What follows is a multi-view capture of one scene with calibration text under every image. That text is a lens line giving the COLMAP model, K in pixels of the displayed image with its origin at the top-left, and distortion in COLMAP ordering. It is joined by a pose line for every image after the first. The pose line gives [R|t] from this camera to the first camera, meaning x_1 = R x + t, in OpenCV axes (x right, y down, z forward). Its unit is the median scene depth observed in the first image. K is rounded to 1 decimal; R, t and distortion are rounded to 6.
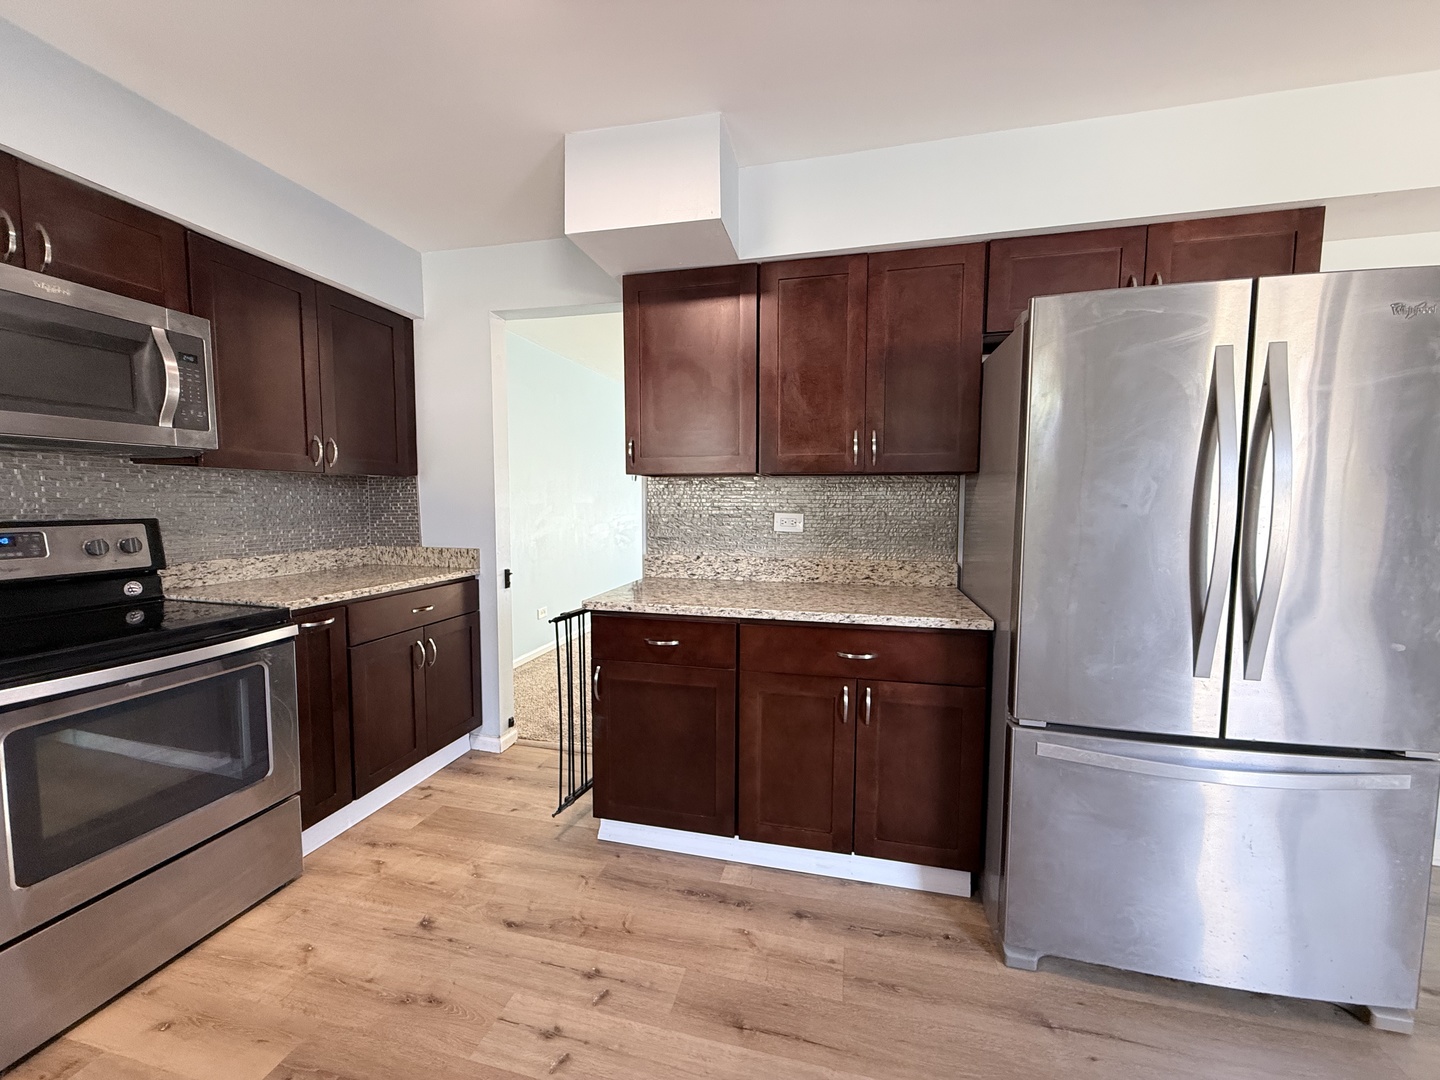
lens RADIAL K [[572.4, 0, 719.1], [0, 572.4, 542.9], [0, 0, 1]] dist [-0.000922, 0.000374]
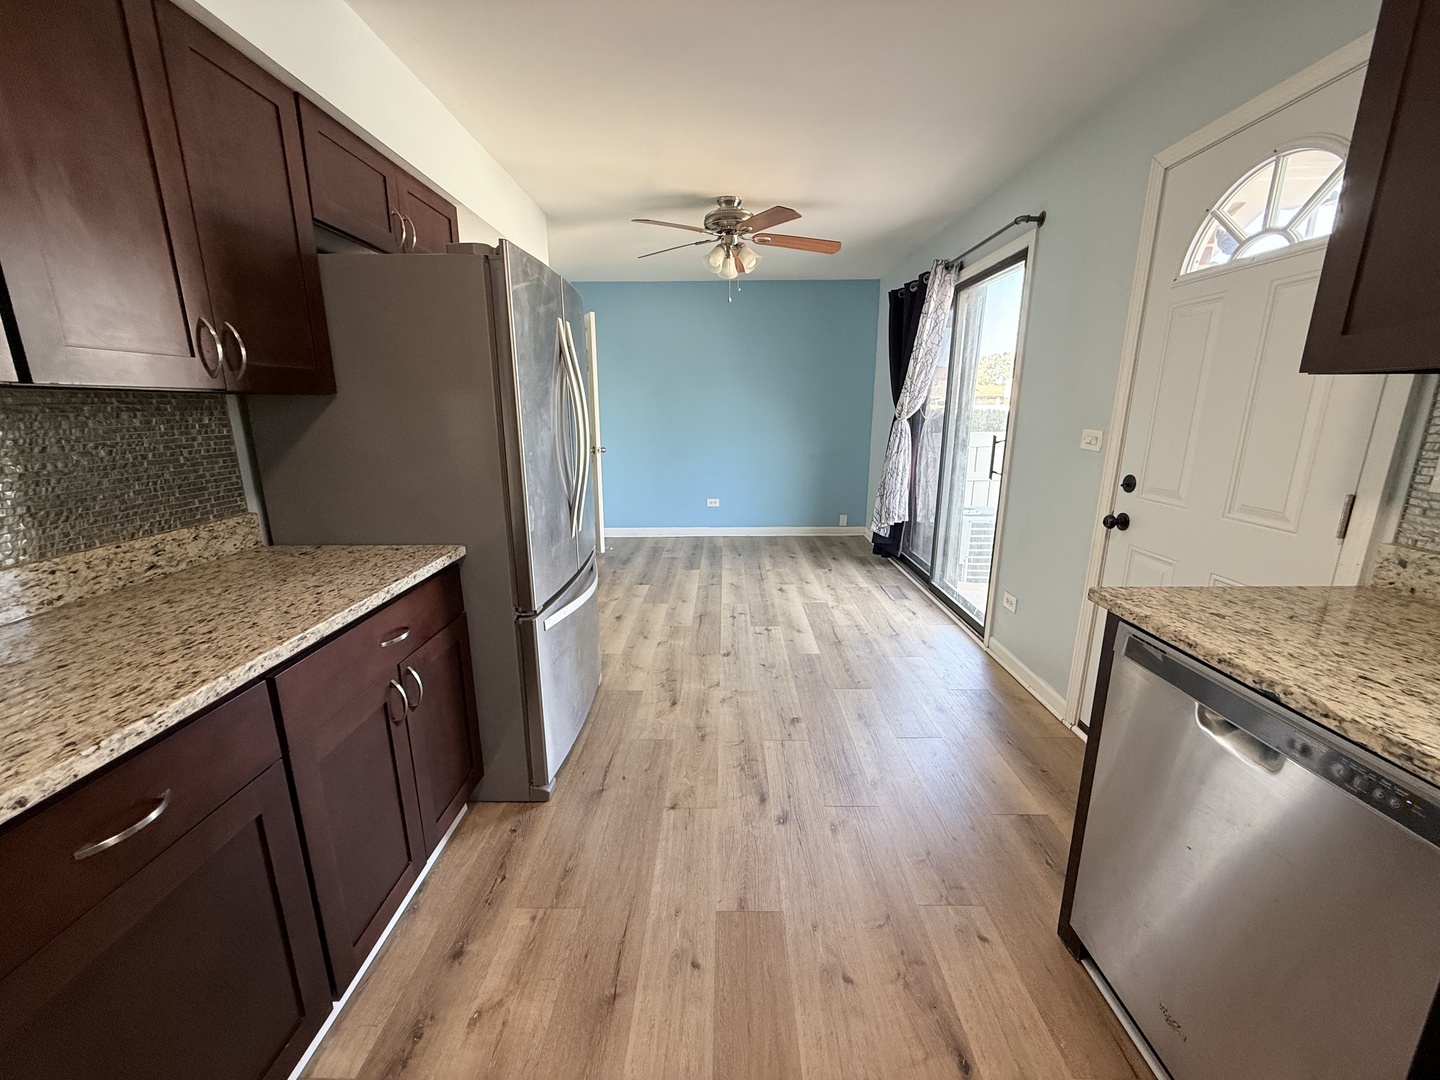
lens RADIAL K [[572.4, 0, 715.7], [0, 572.4, 541.4], [0, 0, 1]] dist [-0.000922, 0.000374]
pose [[-0.218717, -0.227761, 0.948835, -0.547531], [0.081970, 0.964652, 0.250453, -0.084488], [-0.972339, 0.132555, -0.192317, 0.684695]]
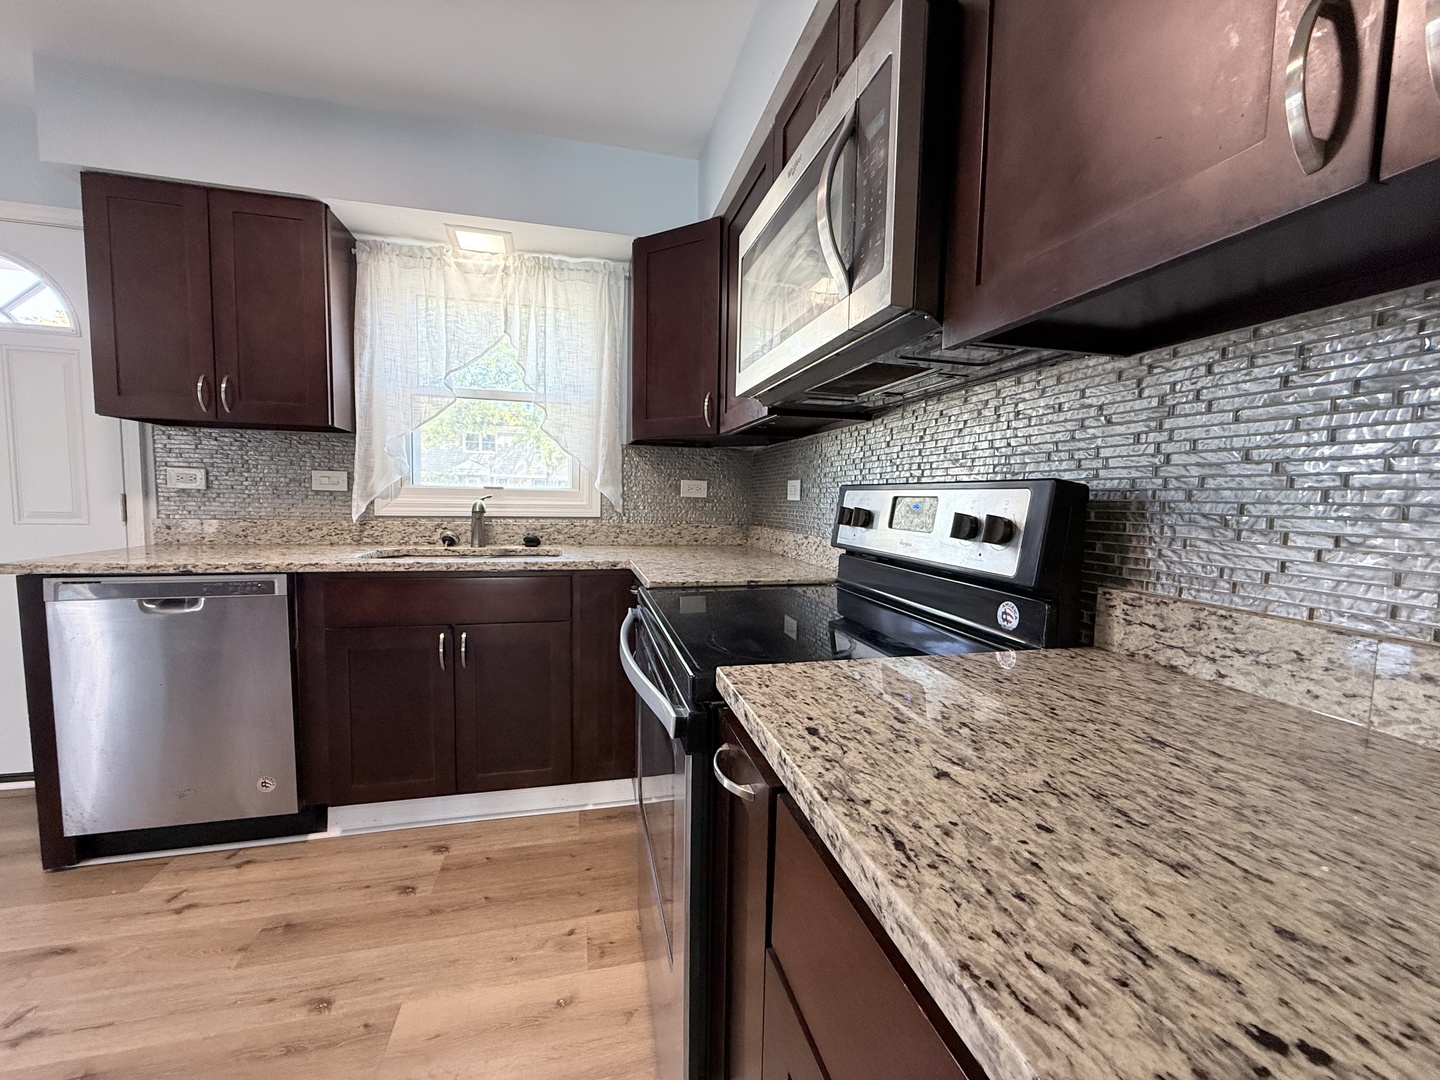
lens RADIAL K [[572.4, 0, 717.3], [0, 572.4, 541.4], [0, 0, 1]] dist [-0.000922, 0.000374]
pose [[-0.888733, 0.013327, -0.458231, -0.570534], [-0.060817, 0.987315, 0.146667, -0.046169], [0.454372, 0.158216, -0.876649, 1.349507]]
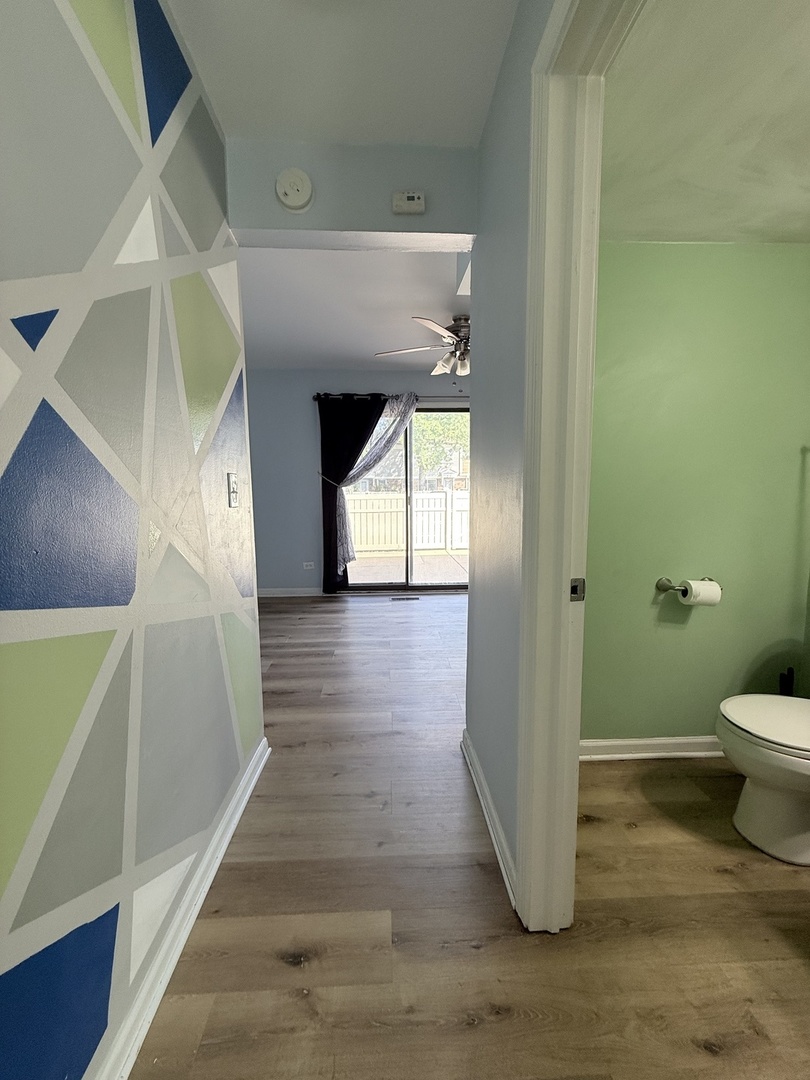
lens RADIAL K [[429.3, 0, 401.5], [0, 429.3, 538.4], [0, 0, 1]] dist [-0.000922, 0.000374]
pose [[-0.962286, 0.039553, -0.269149, 2.039401], [-0.013048, 0.981525, 0.190890, -0.106534], [0.271726, 0.187203, -0.943992, 1.900788]]
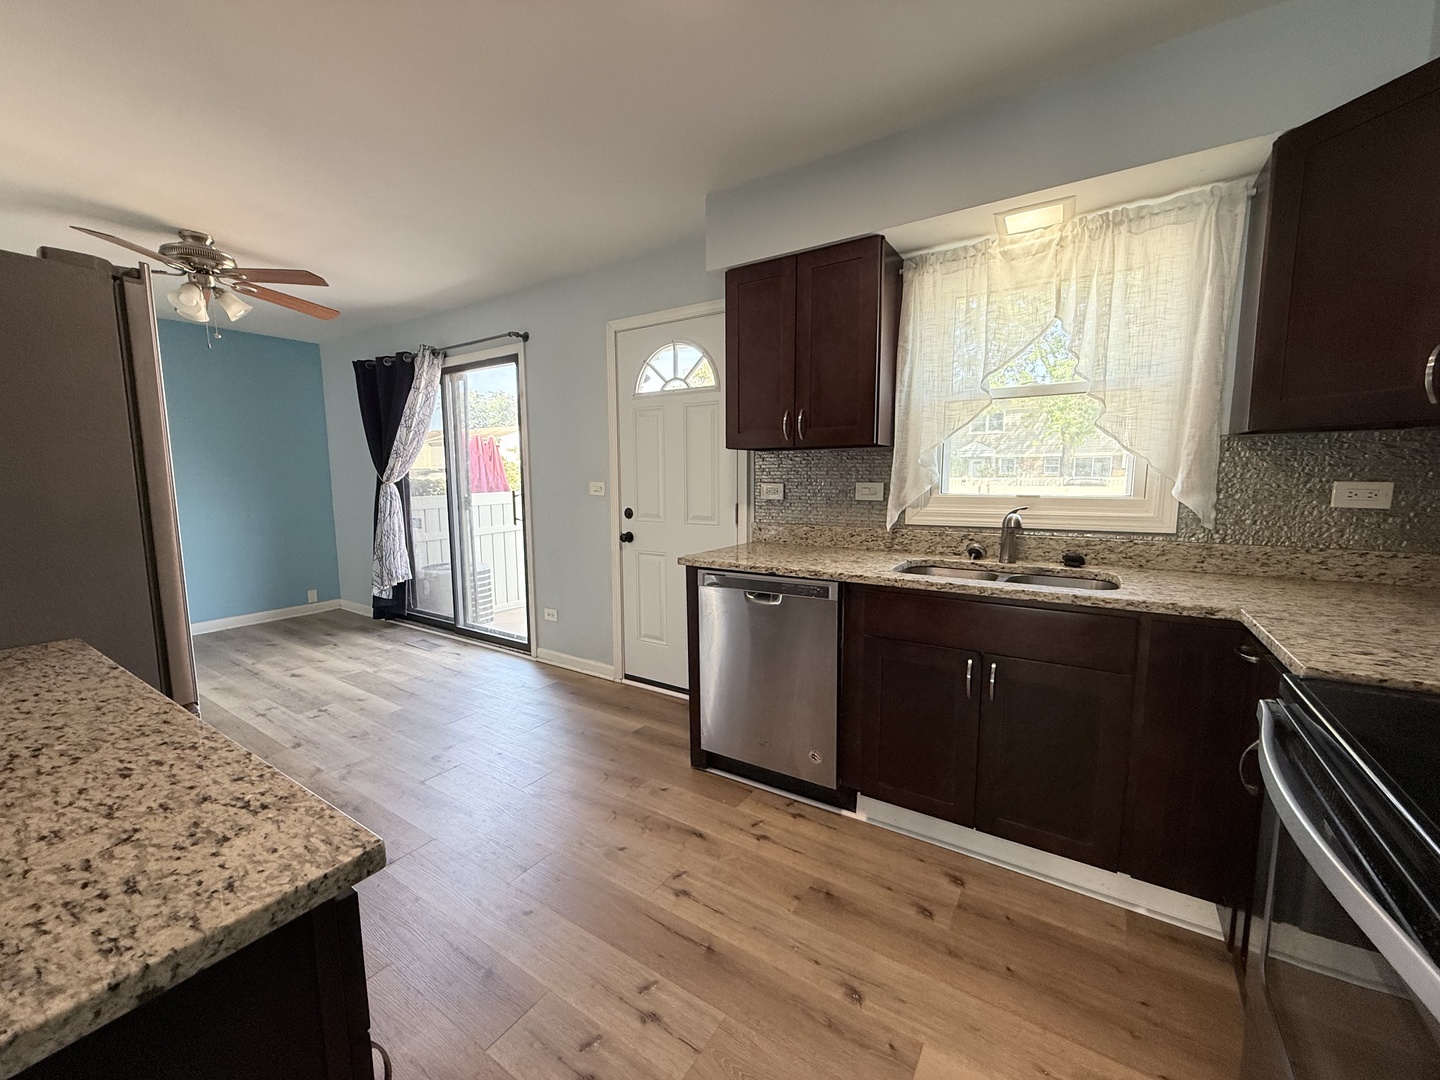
lens RADIAL K [[572.4, 0, 715.8], [0, 572.4, 542.2], [0, 0, 1]] dist [-0.000922, 0.000374]
pose [[-0.939675, -0.037628, 0.339993, -0.517139], [0.030637, 0.980679, 0.193211, -0.098929], [-0.340694, 0.191972, -0.920366, 1.256407]]
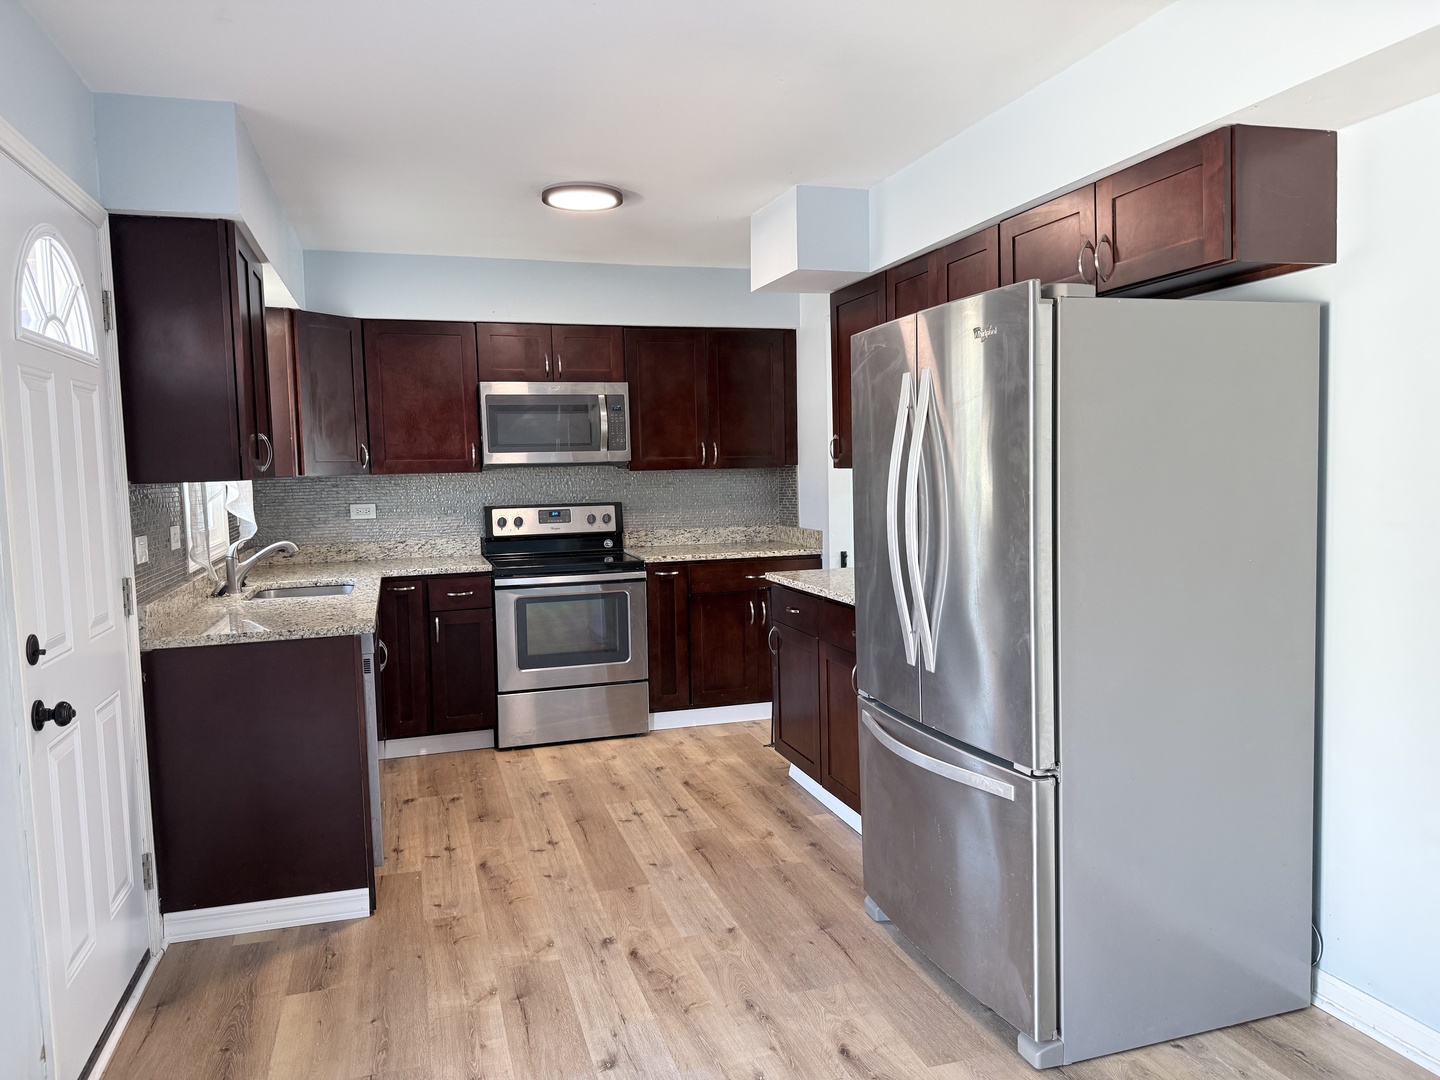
lens RADIAL K [[998.0, 0, 722.7], [0, 998.0, 526.5], [0, 0, 1]] dist [-0.004216, -0.015715]
pose [[0.515732, 0.036962, -0.855952, 1.705304], [-0.040386, 0.999007, 0.018806, -0.040383], [0.855798, 0.024870, 0.516713, -0.239226]]
